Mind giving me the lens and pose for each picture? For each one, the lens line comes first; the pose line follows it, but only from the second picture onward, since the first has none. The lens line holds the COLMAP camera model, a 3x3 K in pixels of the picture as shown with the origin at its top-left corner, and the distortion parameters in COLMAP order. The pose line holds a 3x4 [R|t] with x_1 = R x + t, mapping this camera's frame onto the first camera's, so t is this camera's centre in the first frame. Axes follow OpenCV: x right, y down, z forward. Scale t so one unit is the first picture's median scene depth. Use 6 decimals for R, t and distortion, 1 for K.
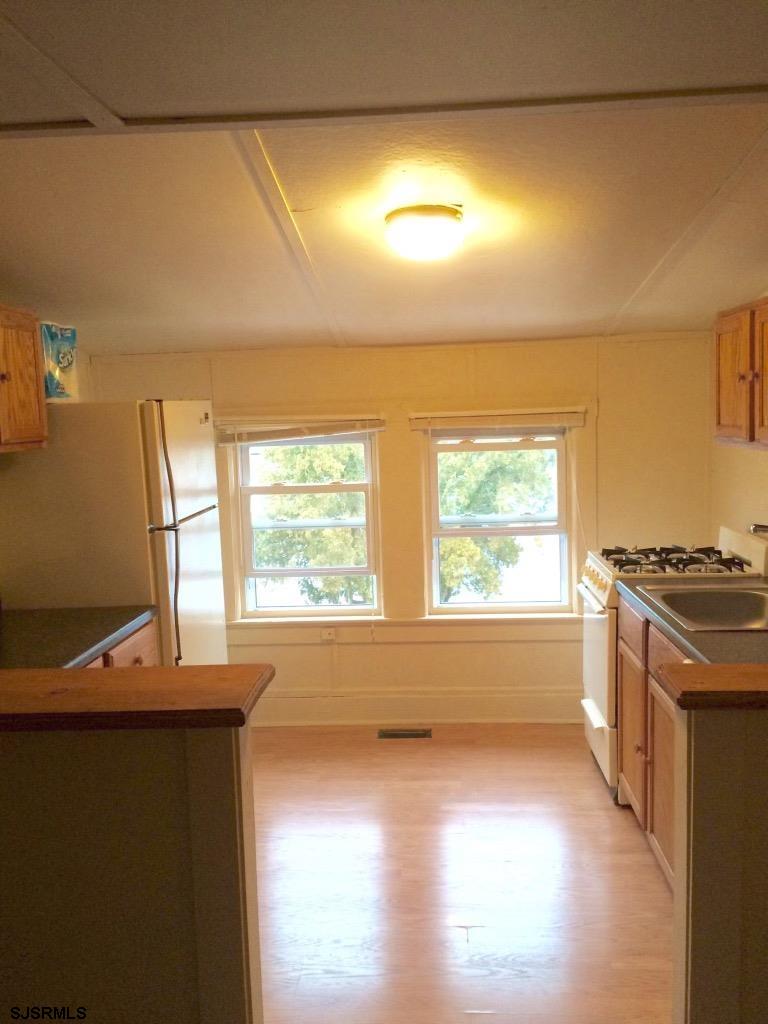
lens RADIAL K [[885.7, 0, 384.7], [0, 885.7, 513.2], [0, 0, 1]] dist [0.014765, -0.005468]
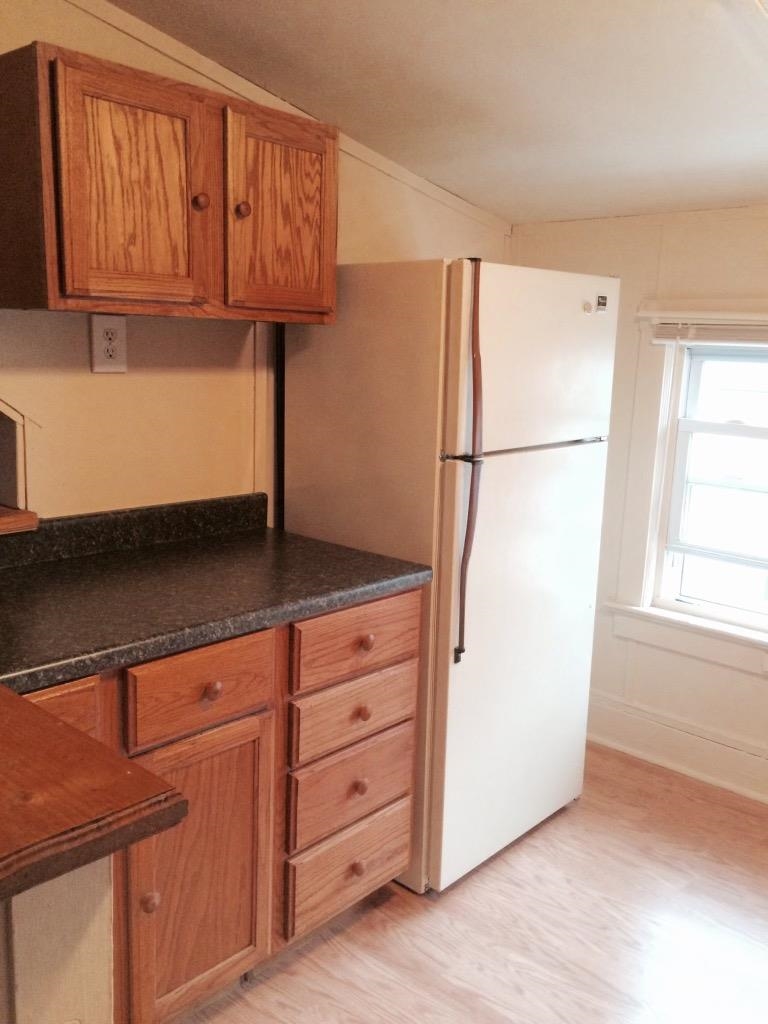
lens RADIAL K [[885.7, 0, 383.6], [0, 885.7, 511.2], [0, 0, 1]] dist [0.014765, -0.005468]
pose [[0.776936, 0.185752, -0.601554, 0.114539], [-0.139130, 0.982518, 0.123695, -0.017610], [0.614015, -0.012409, 0.789197, 0.440741]]
